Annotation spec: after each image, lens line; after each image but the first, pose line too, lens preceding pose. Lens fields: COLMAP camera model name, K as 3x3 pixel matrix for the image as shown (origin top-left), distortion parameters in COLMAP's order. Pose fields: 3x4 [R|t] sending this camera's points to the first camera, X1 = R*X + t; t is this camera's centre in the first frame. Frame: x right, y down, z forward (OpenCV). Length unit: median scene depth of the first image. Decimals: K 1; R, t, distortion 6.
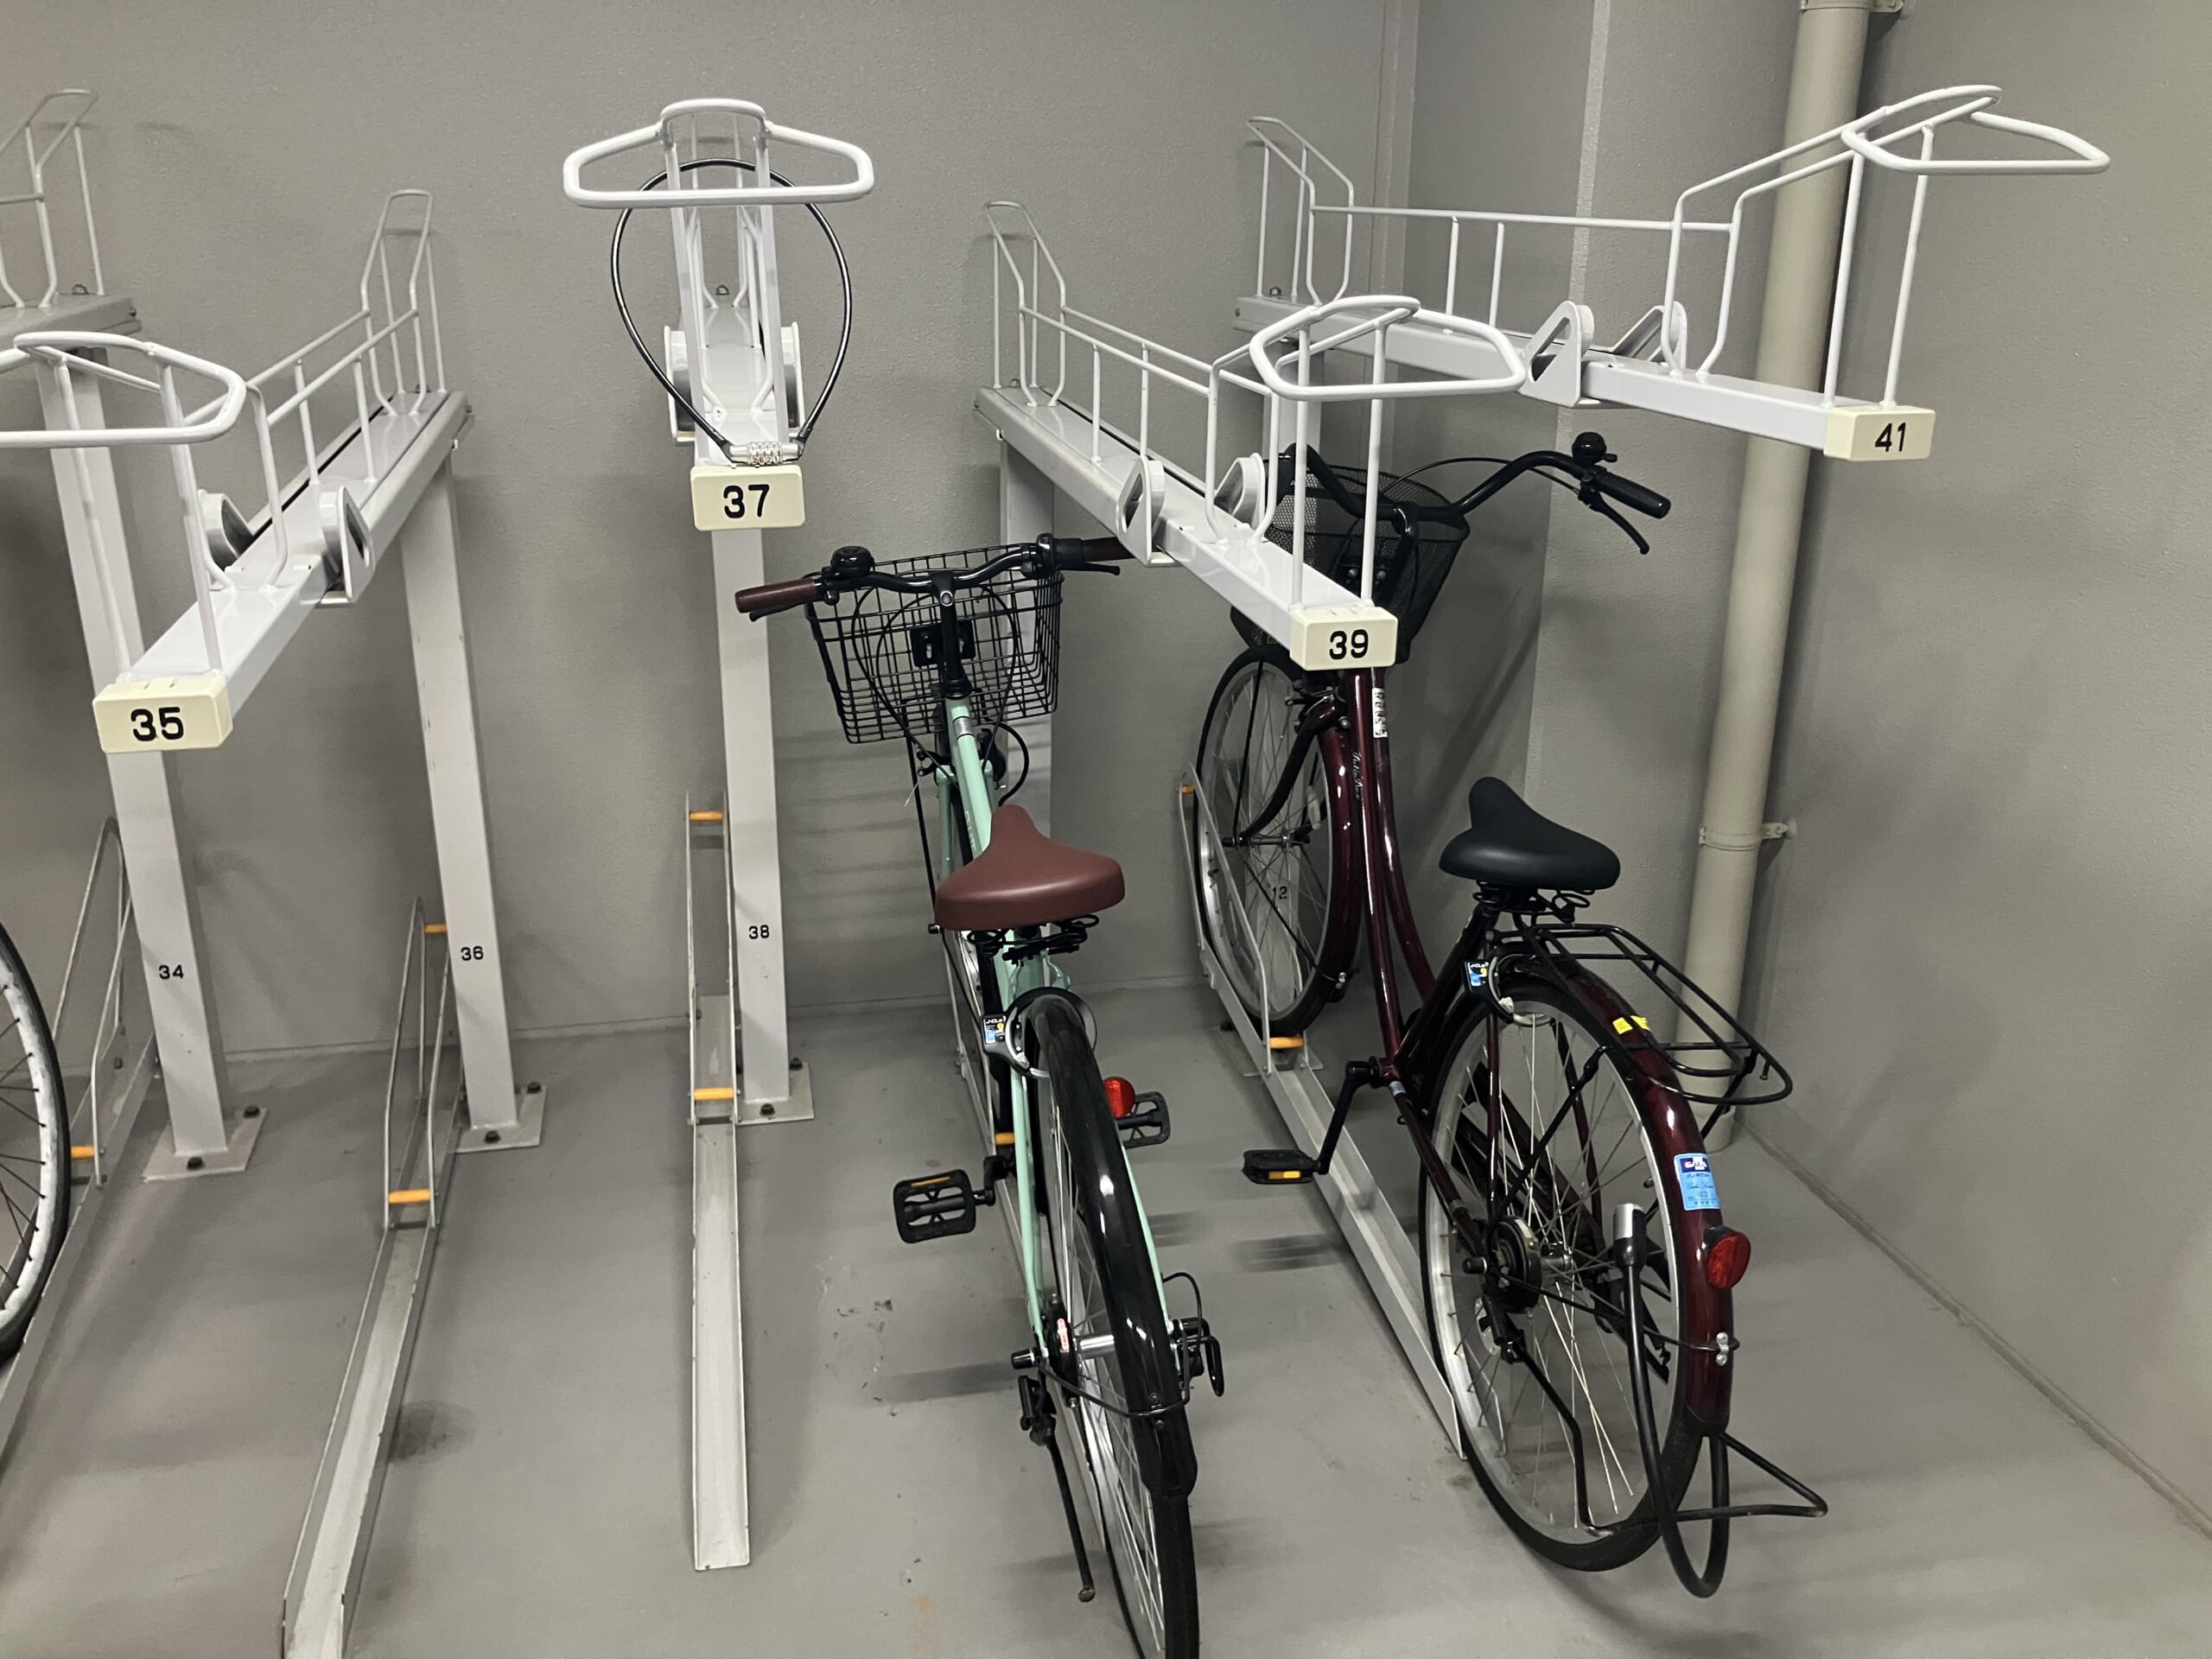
lens RADIAL K [[1812.8, 0, 1135.5], [0, 1812.8, 817.2], [0, 0, 1]] dist [0.042774, -0.047977]
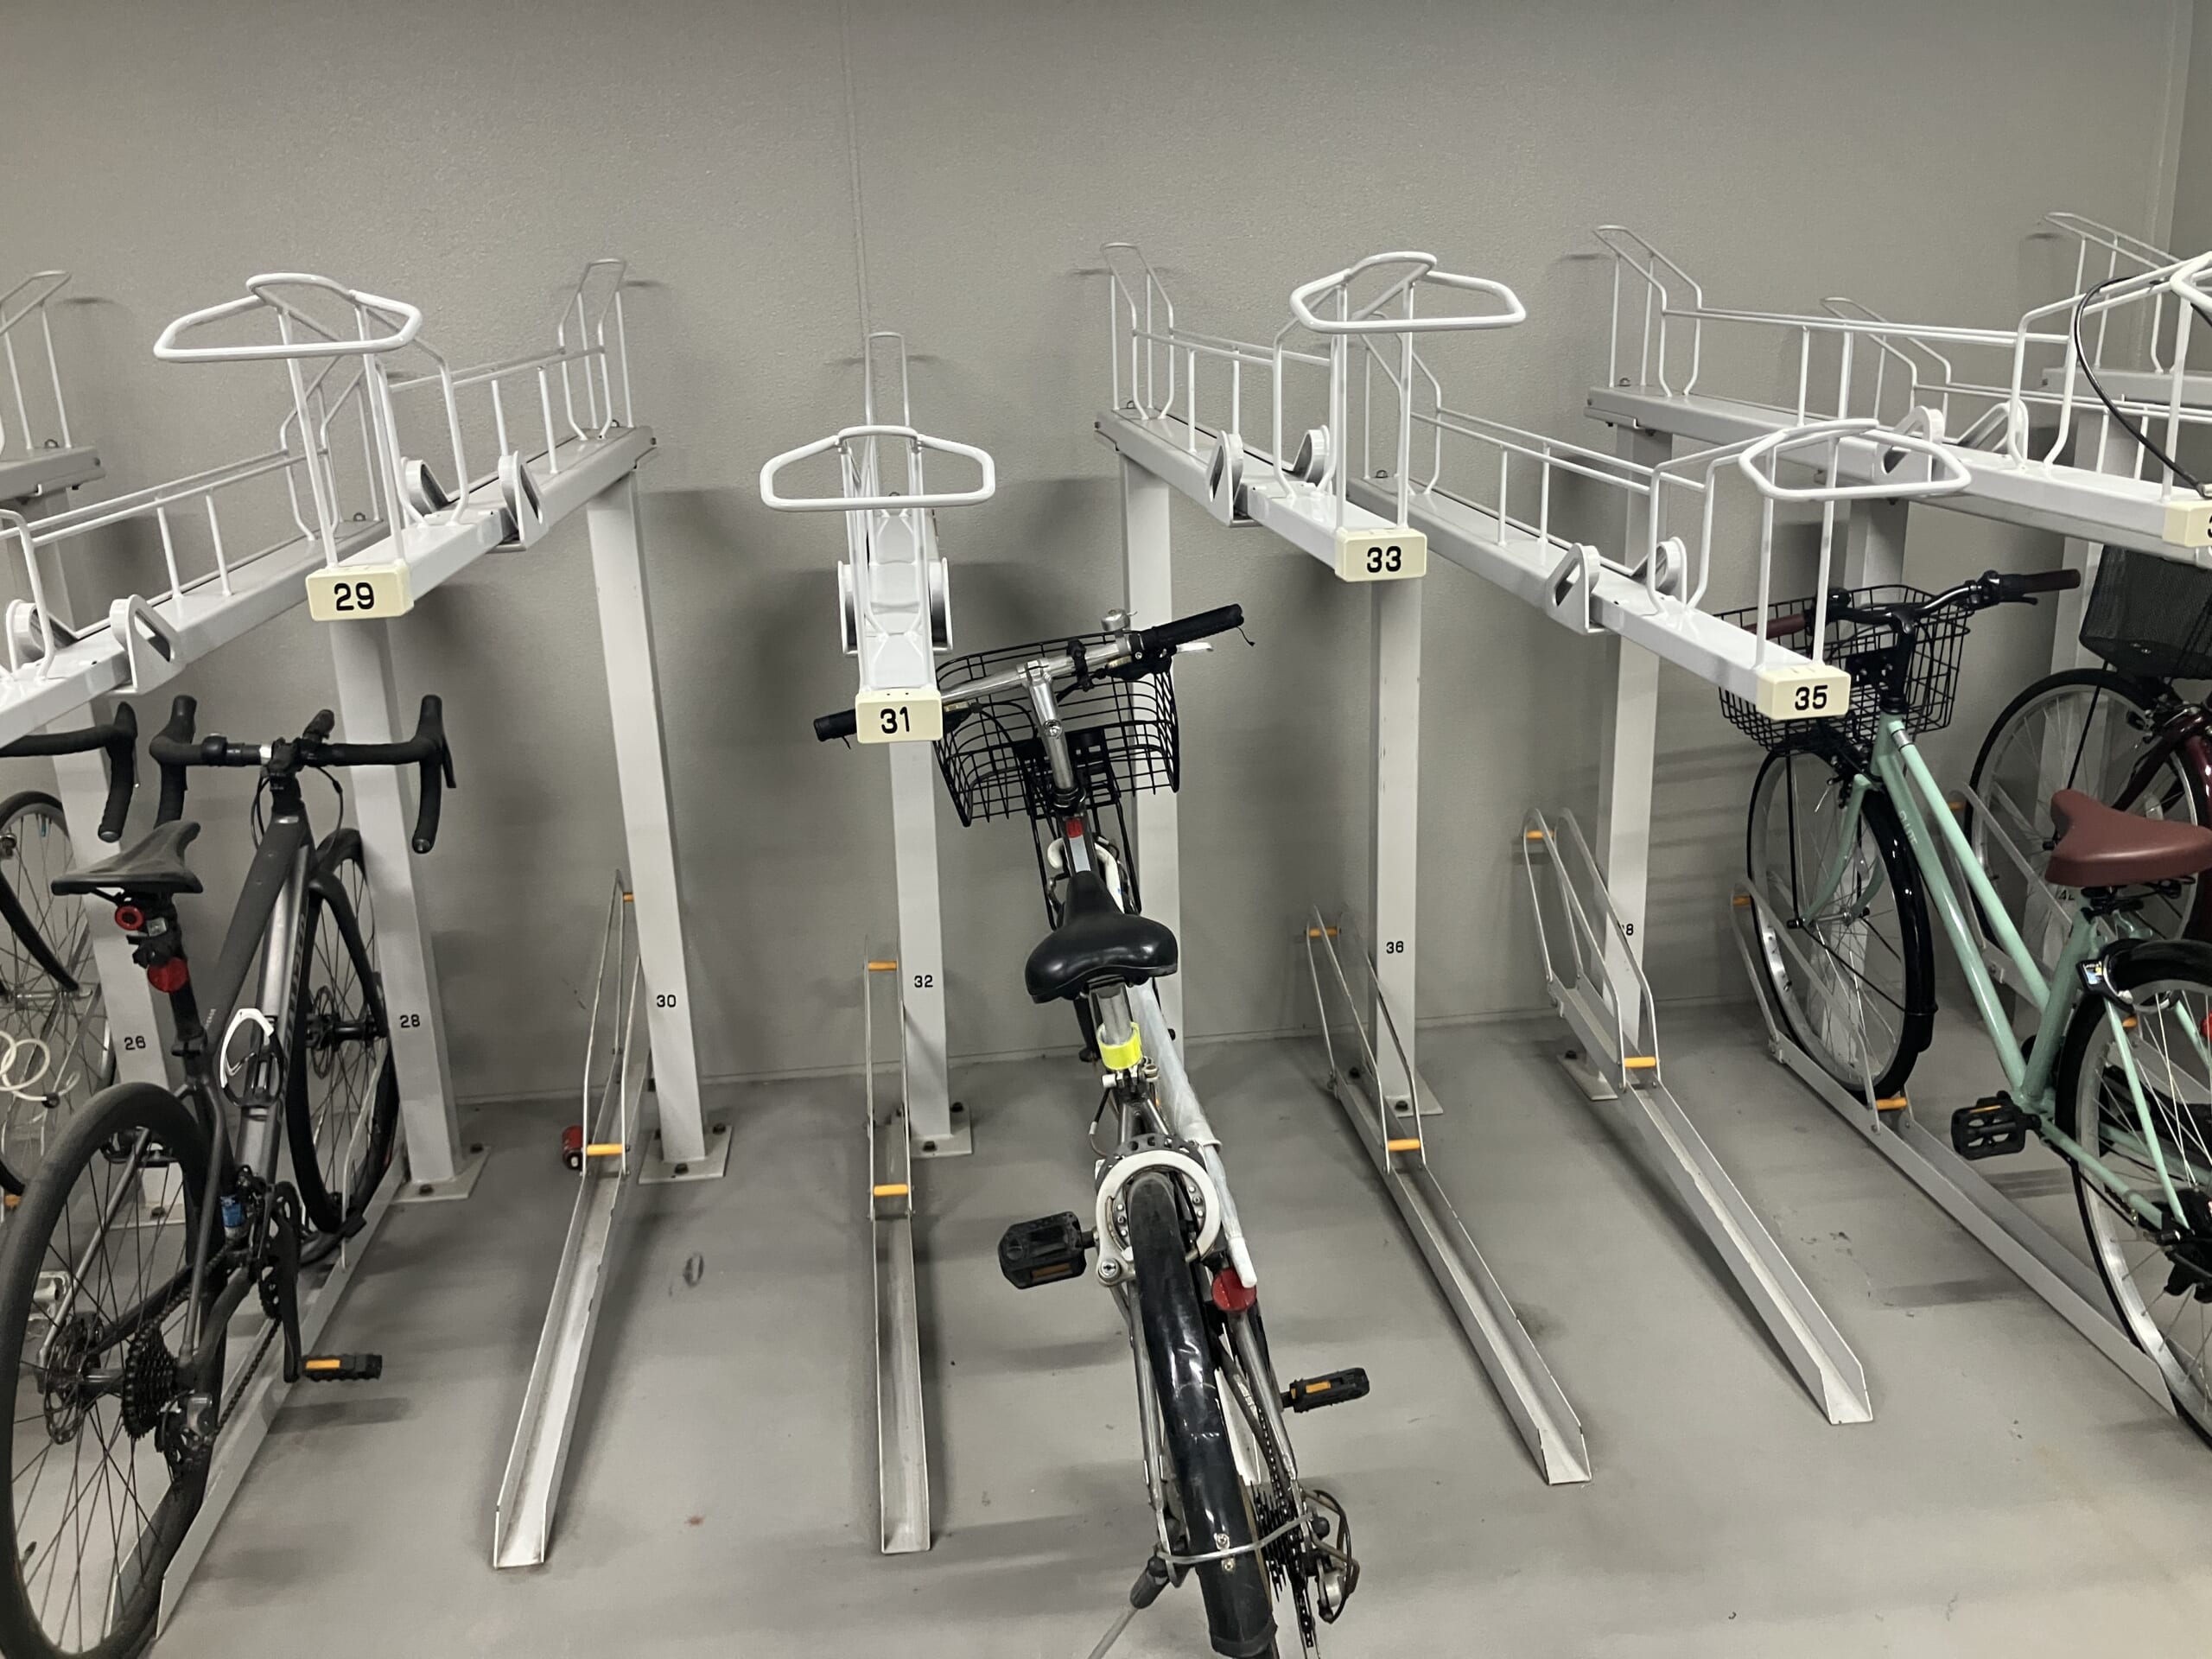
lens RADIAL K [[1812.8, 0, 1135.5], [0, 1812.8, 817.2], [0, 0, 1]] dist [0.042774, -0.047977]
pose [[0.993022, -0.015347, -0.116927, -0.523271], [0.010205, 0.998960, -0.044444, 0.057247], [0.117487, 0.042940, 0.992146, -0.261432]]
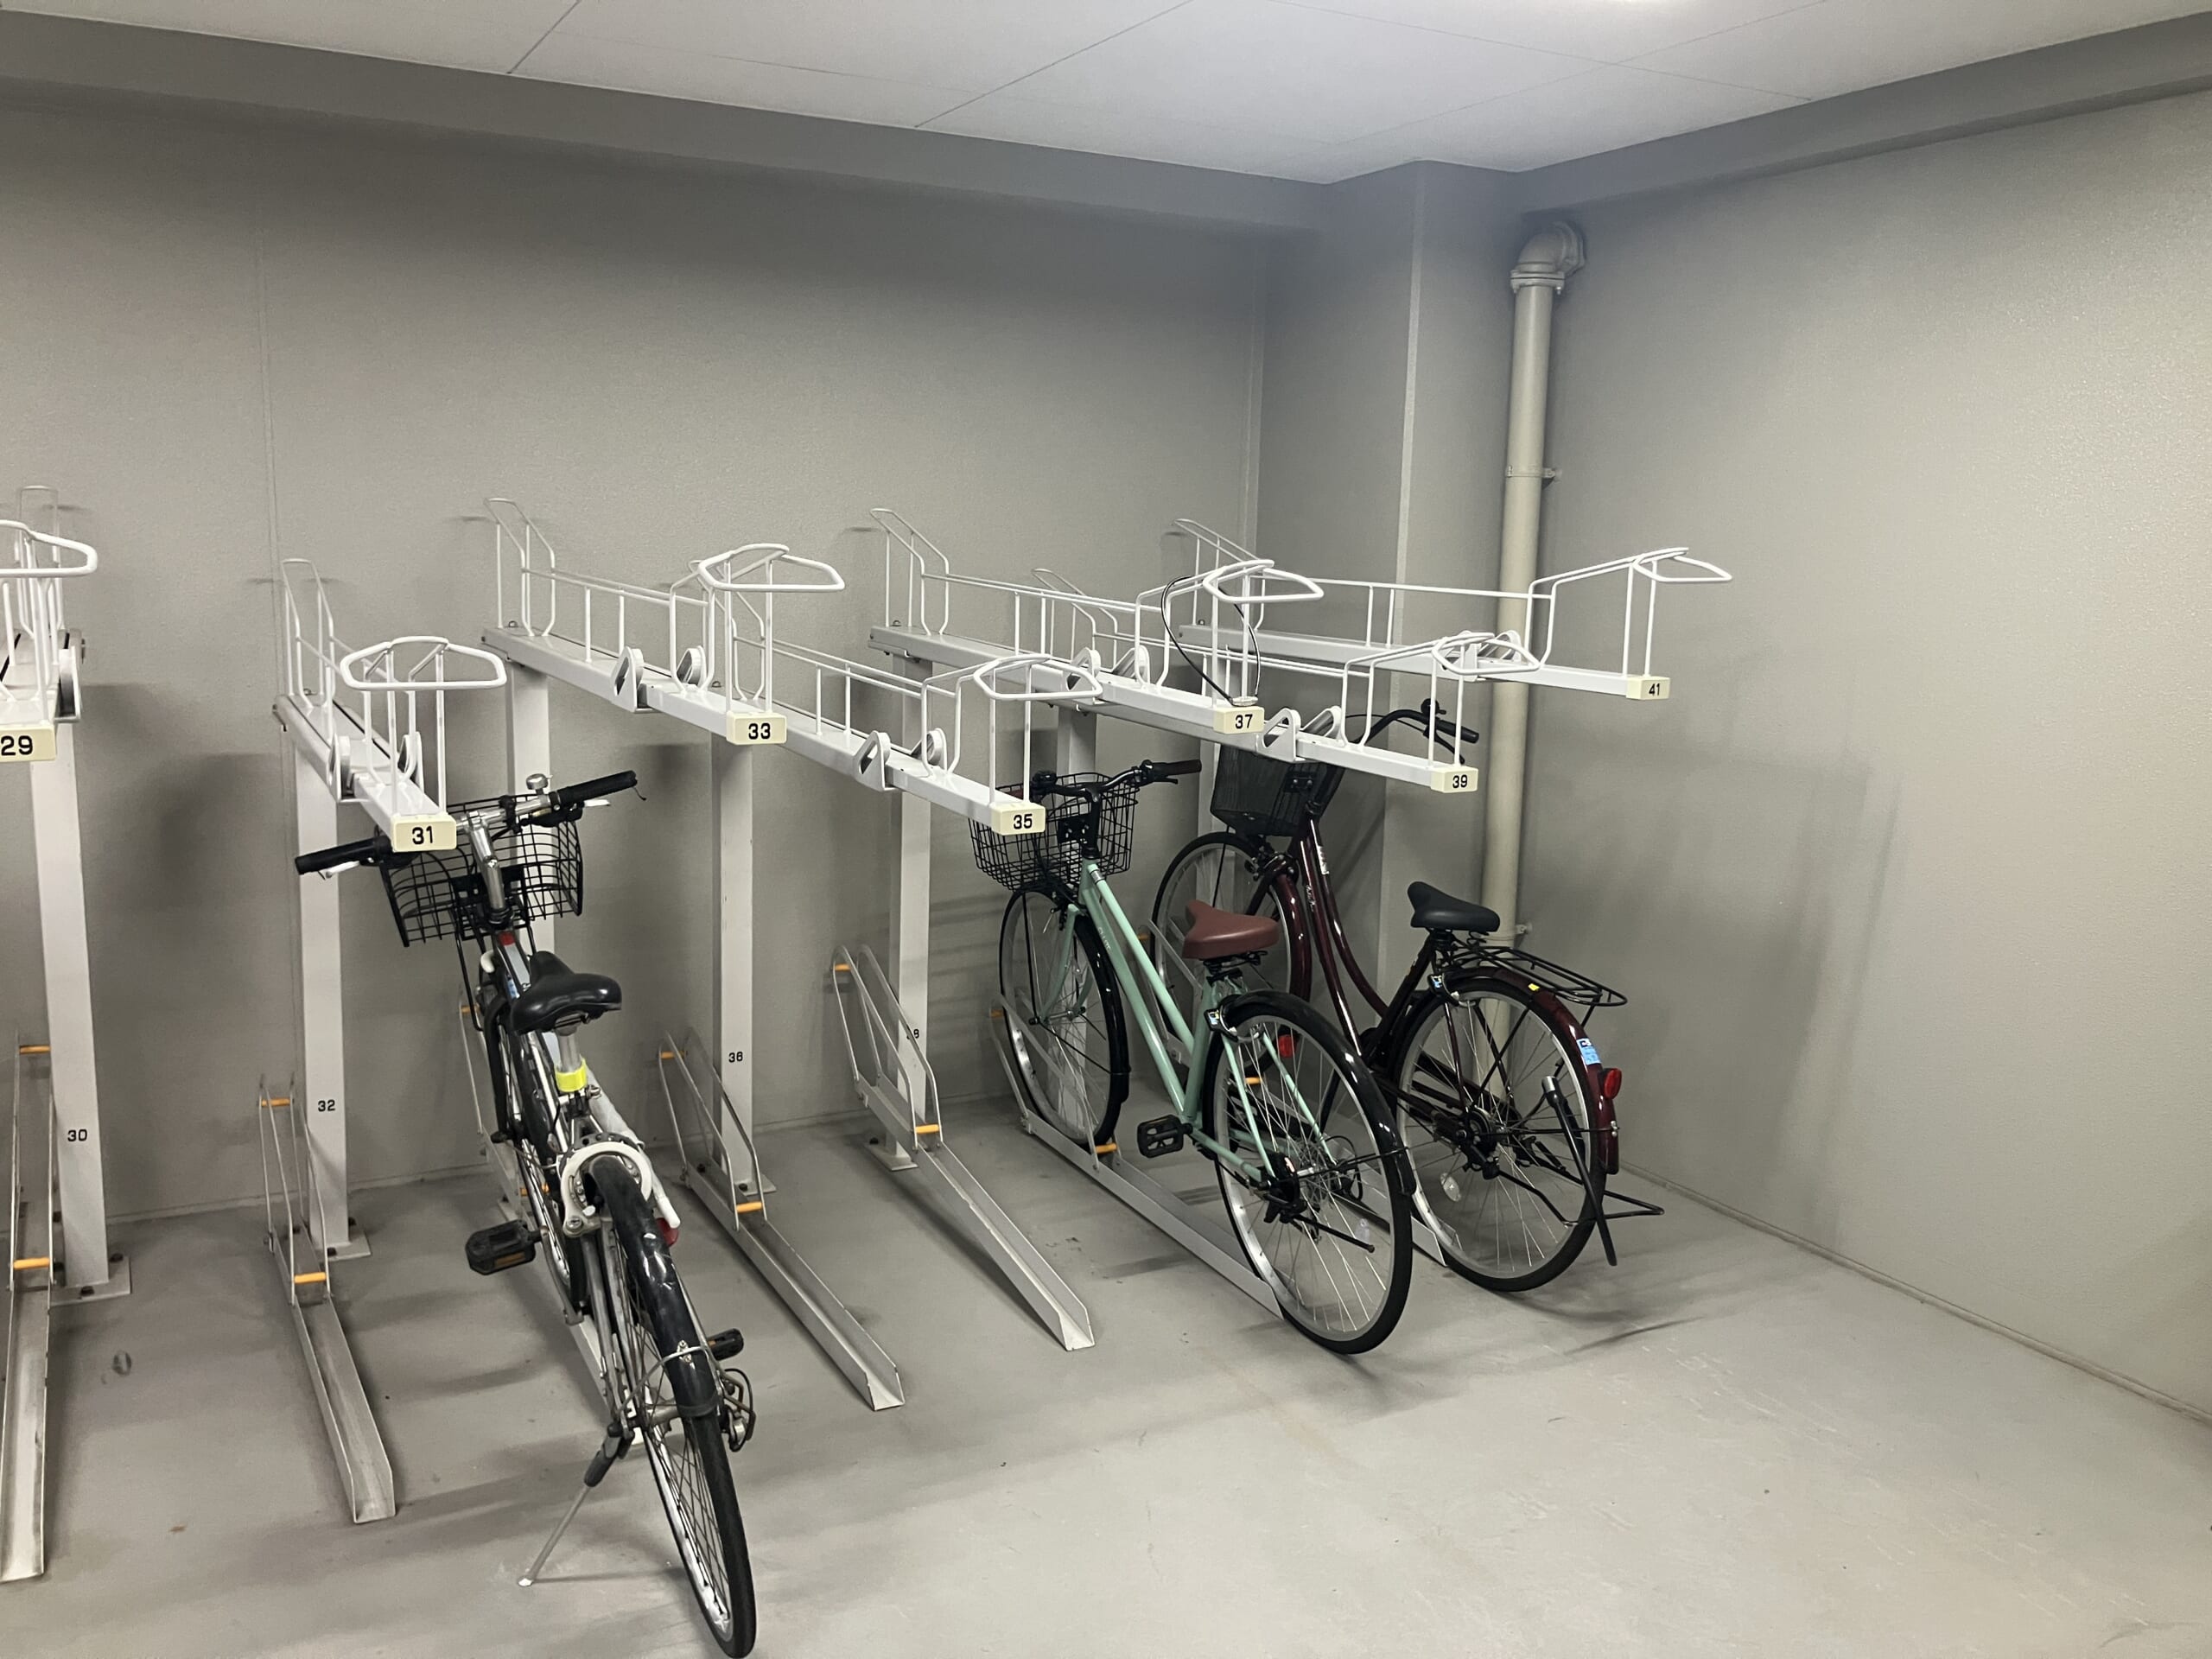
lens RADIAL K [[1812.8, 0, 1135.5], [0, 1812.8, 817.2], [0, 0, 1]] dist [0.042774, -0.047977]
pose [[0.960621, -0.034716, 0.275686, -0.601223], [0.078155, 0.985867, -0.148184, 0.168713], [-0.266645, 0.163895, 0.949757, -0.689190]]
